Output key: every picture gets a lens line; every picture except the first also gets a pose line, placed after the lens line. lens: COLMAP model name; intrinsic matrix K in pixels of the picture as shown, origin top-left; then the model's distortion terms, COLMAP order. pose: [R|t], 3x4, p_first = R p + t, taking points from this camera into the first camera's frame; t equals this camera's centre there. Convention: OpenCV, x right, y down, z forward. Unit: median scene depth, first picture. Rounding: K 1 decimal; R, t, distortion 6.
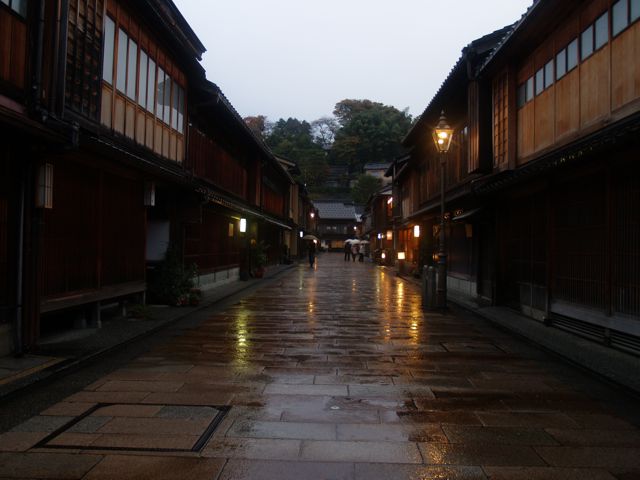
lens RADIAL K [[567.7, 0, 320.0], [0, 567.7, 240.0], [0, 0, 1]] dist [-0.095622, 0.024213]
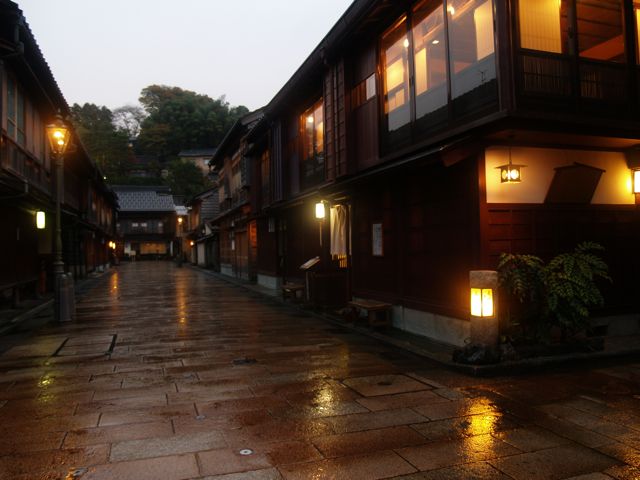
lens RADIAL K [[519.1, 0, 320.0], [0, 519.1, 240.0], [0, 0, 1]] dist [-0.099009, 0.014347]
pose [[0.936411, -0.034131, 0.349242, 0.003744], [0.035618, 0.999363, 0.002165, 0.001542], [-0.349093, 0.010412, 0.937030, 0.173392]]
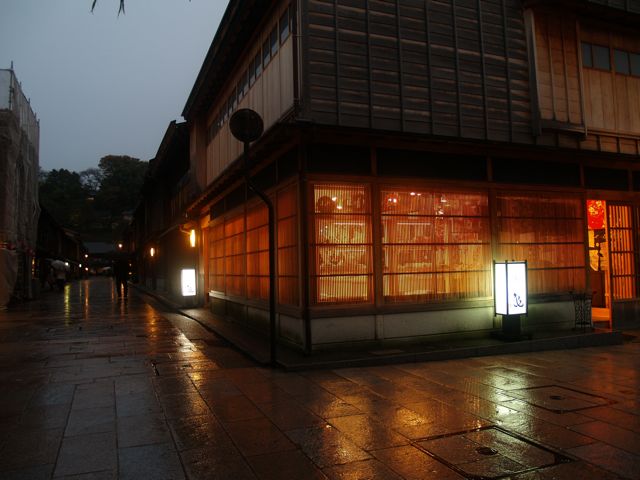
lens RADIAL K [[519.1, 0, 320.0], [0, 519.1, 240.0], [0, 0, 1]] dist [-0.099009, 0.014347]
pose [[0.909563, -0.020341, 0.415068, -0.001443], [0.038654, 0.998612, -0.035767, -0.001217], [-0.413765, 0.048576, 0.909087, -0.233909]]
